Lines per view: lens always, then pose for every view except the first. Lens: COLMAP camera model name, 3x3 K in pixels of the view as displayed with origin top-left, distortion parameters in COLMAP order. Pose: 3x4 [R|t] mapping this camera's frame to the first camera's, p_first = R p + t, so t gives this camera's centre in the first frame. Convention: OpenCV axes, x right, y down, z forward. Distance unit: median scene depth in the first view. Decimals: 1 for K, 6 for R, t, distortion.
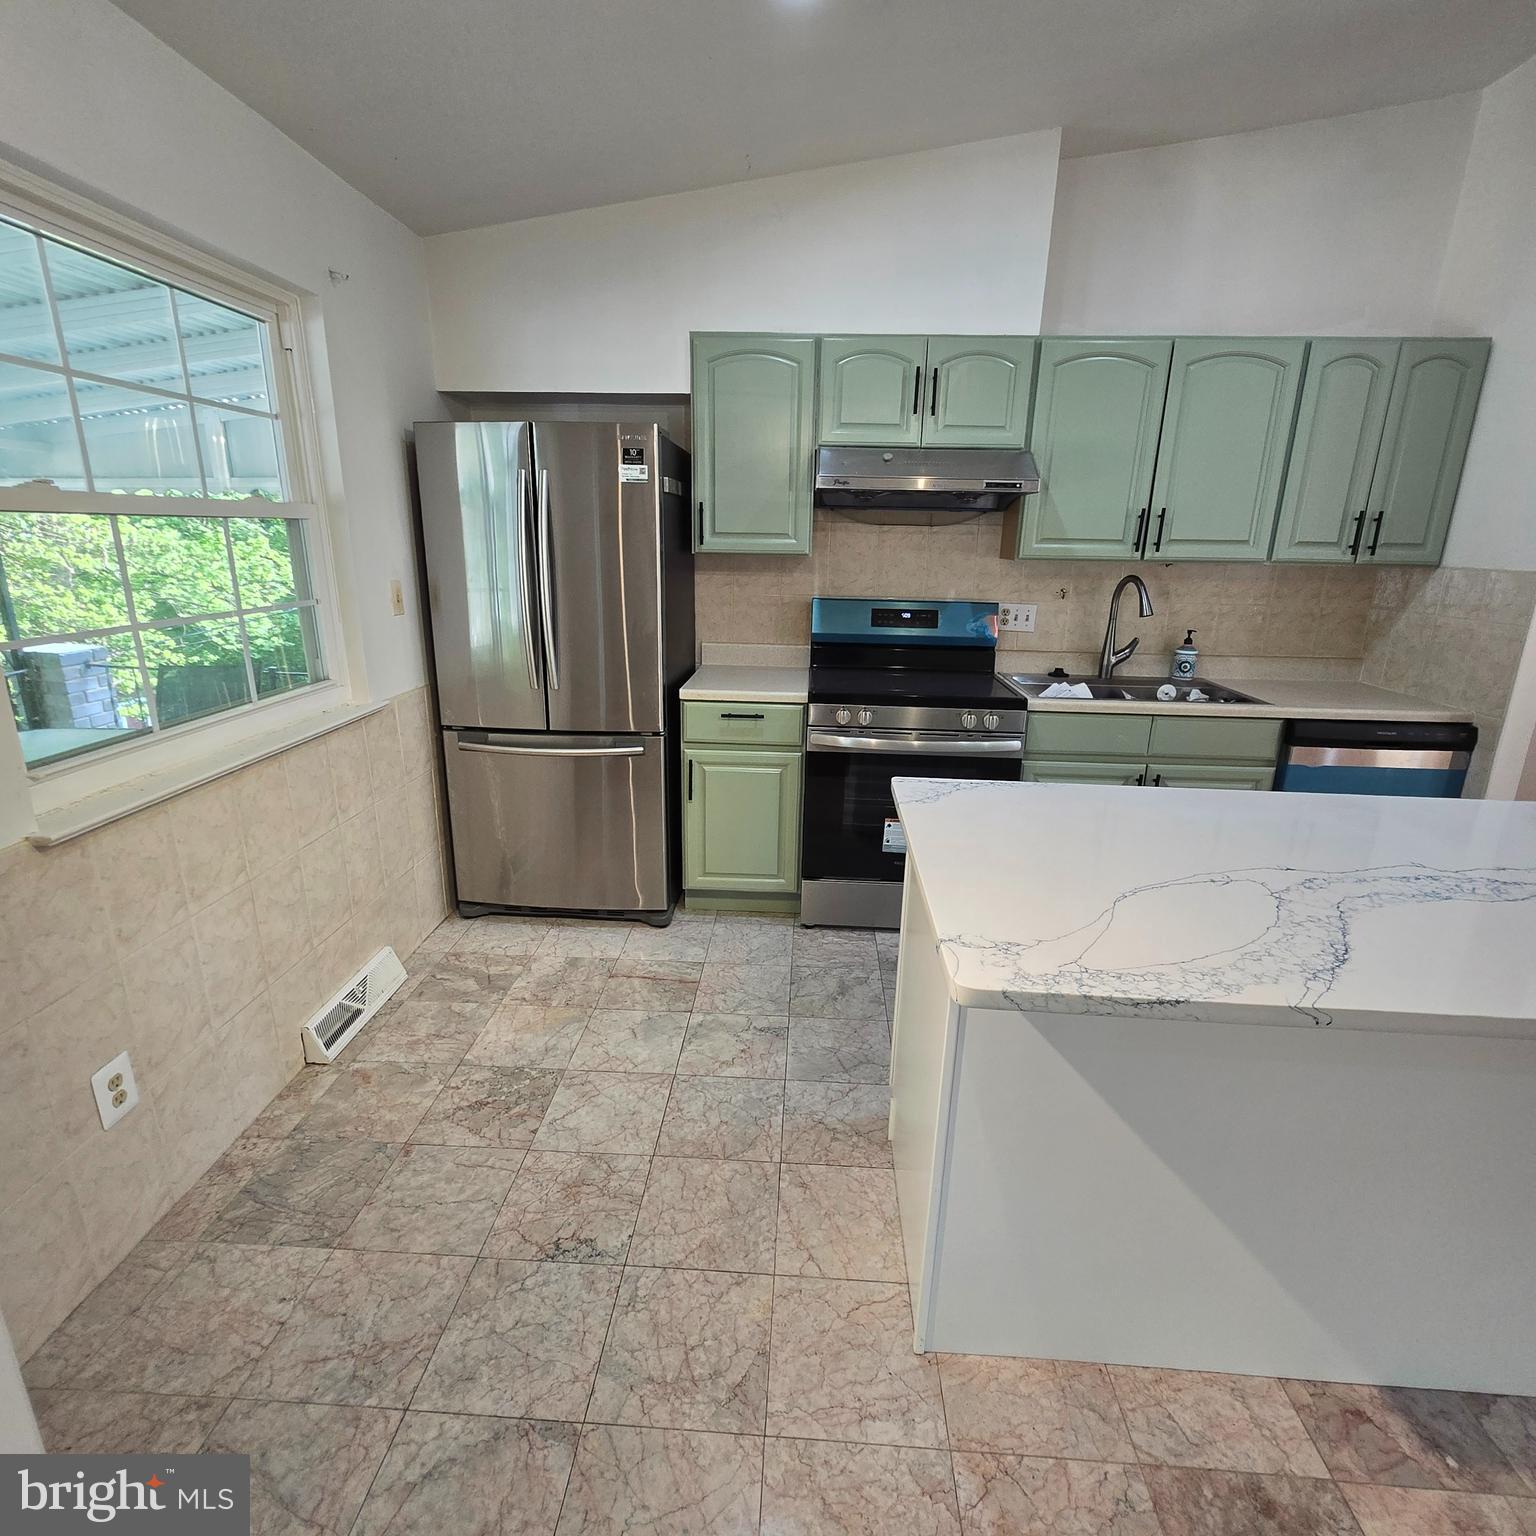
lens RADIAL K [[818.3, 0, 768.0], [0, 818.3, 768.0], [0, 0, 1]] dist [0.005834, -0.001610]
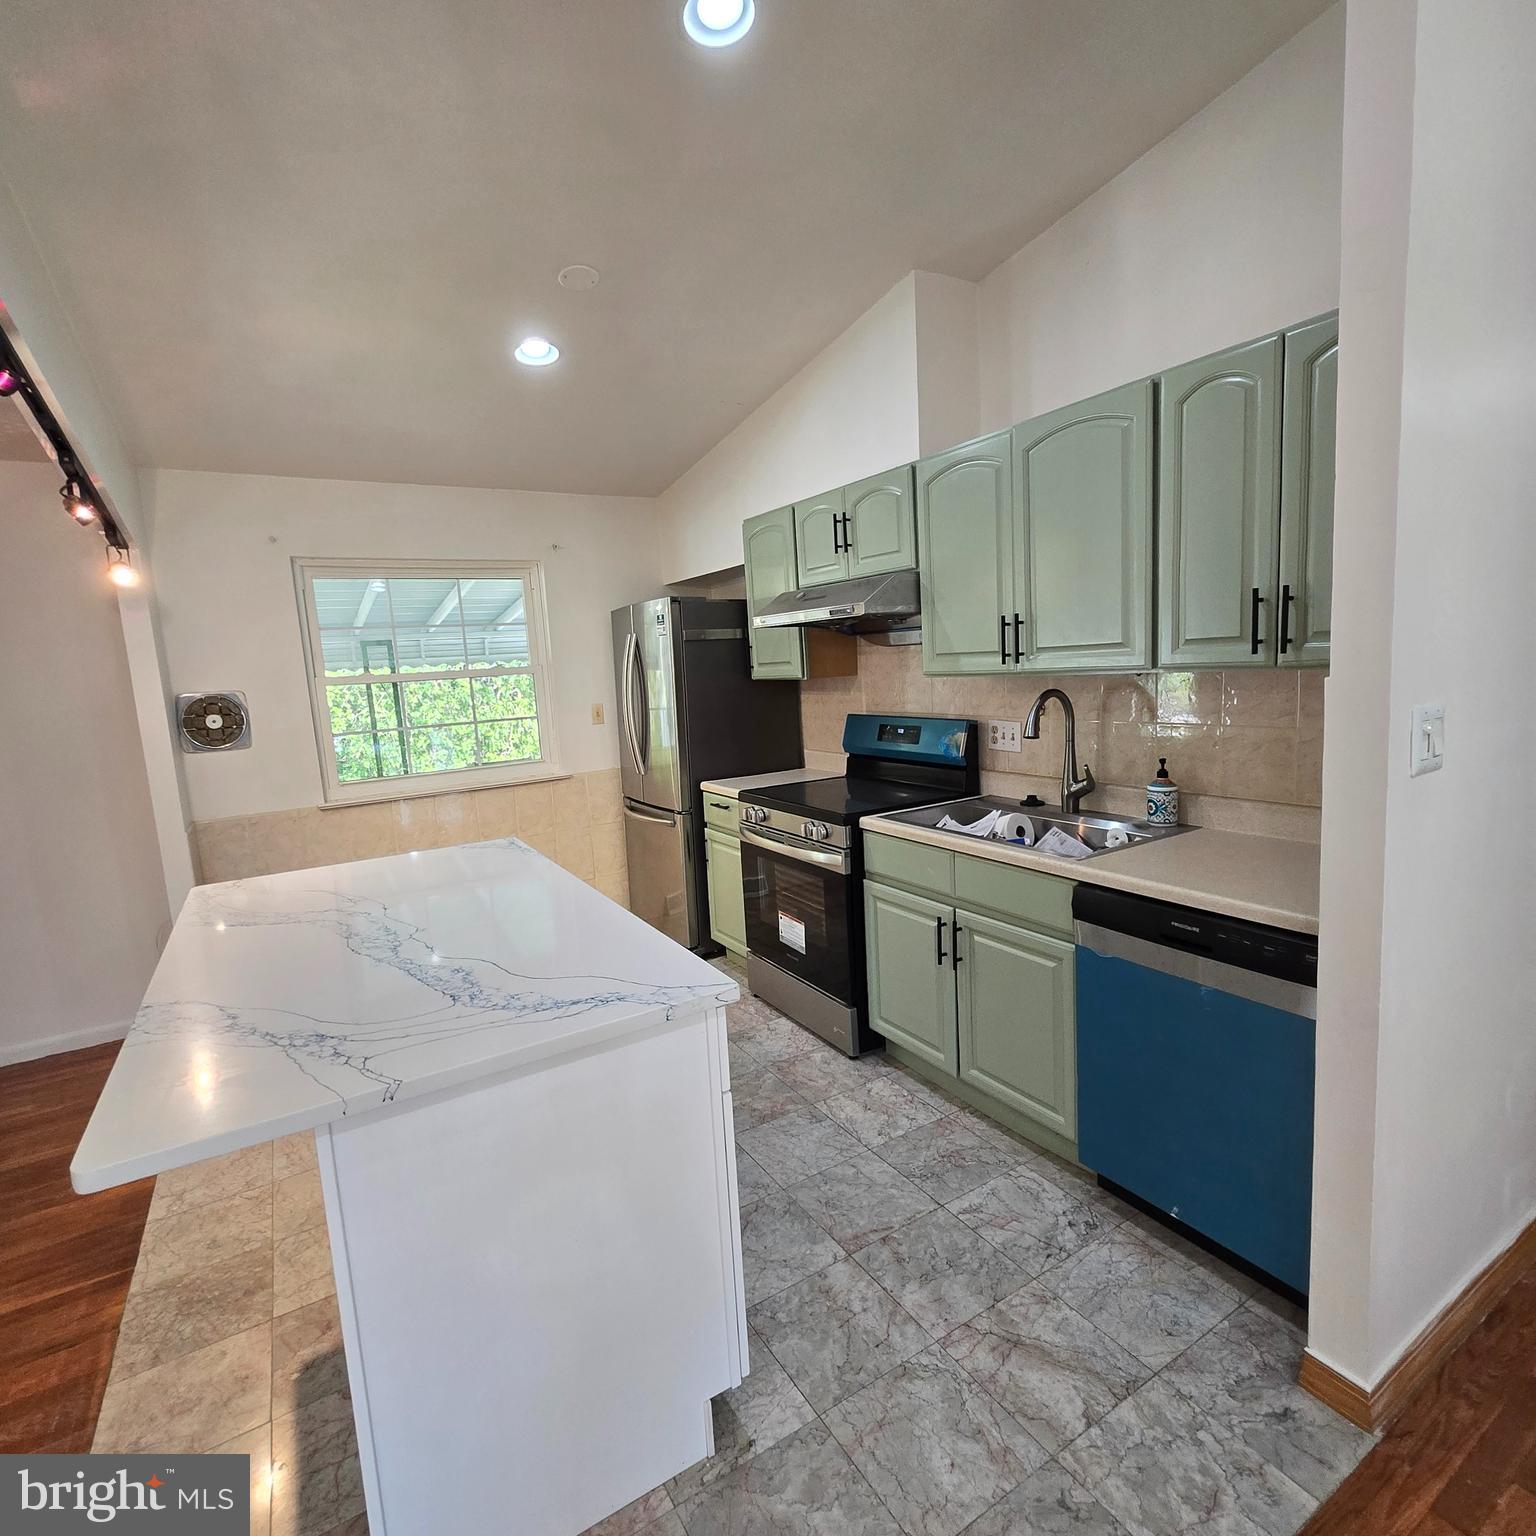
lens RADIAL K [[815.0, 0, 768.0], [0, 815.0, 768.0], [0, 0, 1]] dist [-0.001283, -0.000509]
pose [[0.562602, 0.058579, -0.824650, 1.044355], [-0.162565, 0.985851, -0.040878, -0.081493], [0.810587, 0.157058, 0.564164, 0.335744]]
